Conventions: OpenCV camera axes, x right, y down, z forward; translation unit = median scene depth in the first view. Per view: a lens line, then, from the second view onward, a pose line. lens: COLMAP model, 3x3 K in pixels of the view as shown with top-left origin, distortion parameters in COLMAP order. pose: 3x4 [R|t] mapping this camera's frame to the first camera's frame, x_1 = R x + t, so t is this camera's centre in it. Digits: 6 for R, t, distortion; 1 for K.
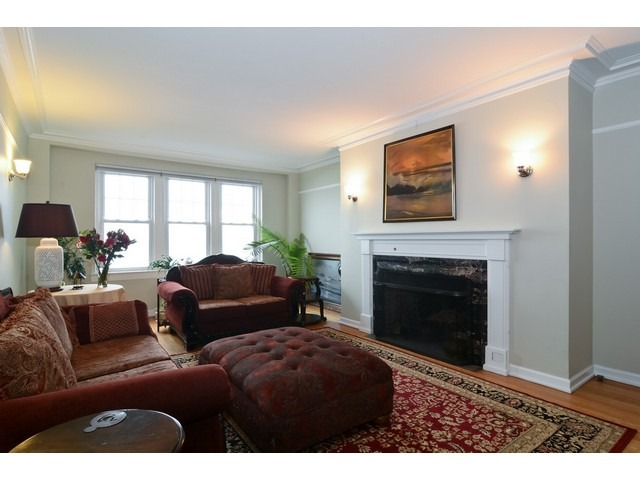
lens RADIAL K [[351.7, 0, 320.5], [0, 351.7, 235.7], [0, 0, 1]] dist [-0.019666, -0.005435]
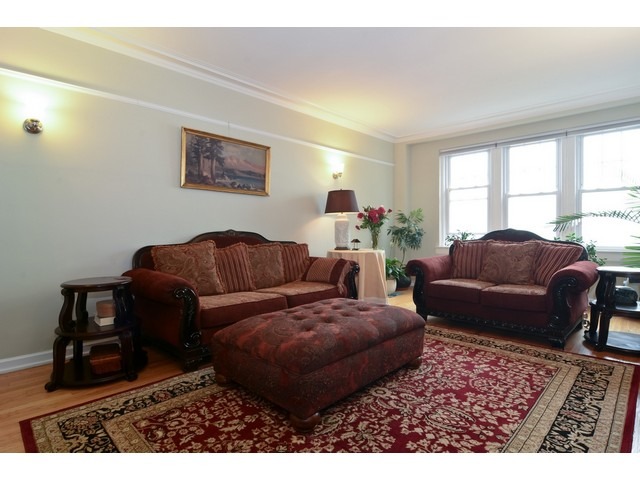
lens RADIAL K [[351.7, 0, 319.1], [0, 351.7, 233.7], [0, 0, 1]] dist [-0.019666, -0.005435]
pose [[0.190715, 0.015855, -0.981517, 0.555392], [0.015347, 0.999699, 0.019131, 0.053765], [0.981526, -0.018712, 0.190414, 0.537102]]
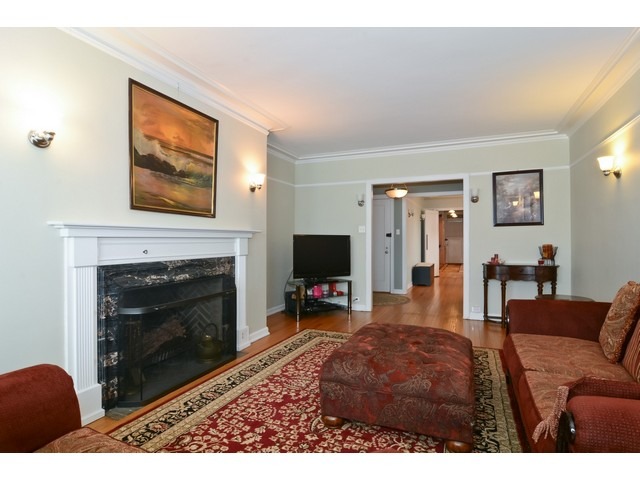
lens RADIAL K [[351.7, 0, 323.3], [0, 351.7, 240.8], [0, 0, 1]] dist [-0.019666, -0.005435]
pose [[-0.534002, 0.003289, 0.845477, -0.551677], [-0.003518, 0.999975, -0.006112, 0.021745], [-0.845476, -0.006238, -0.533978, 1.161835]]
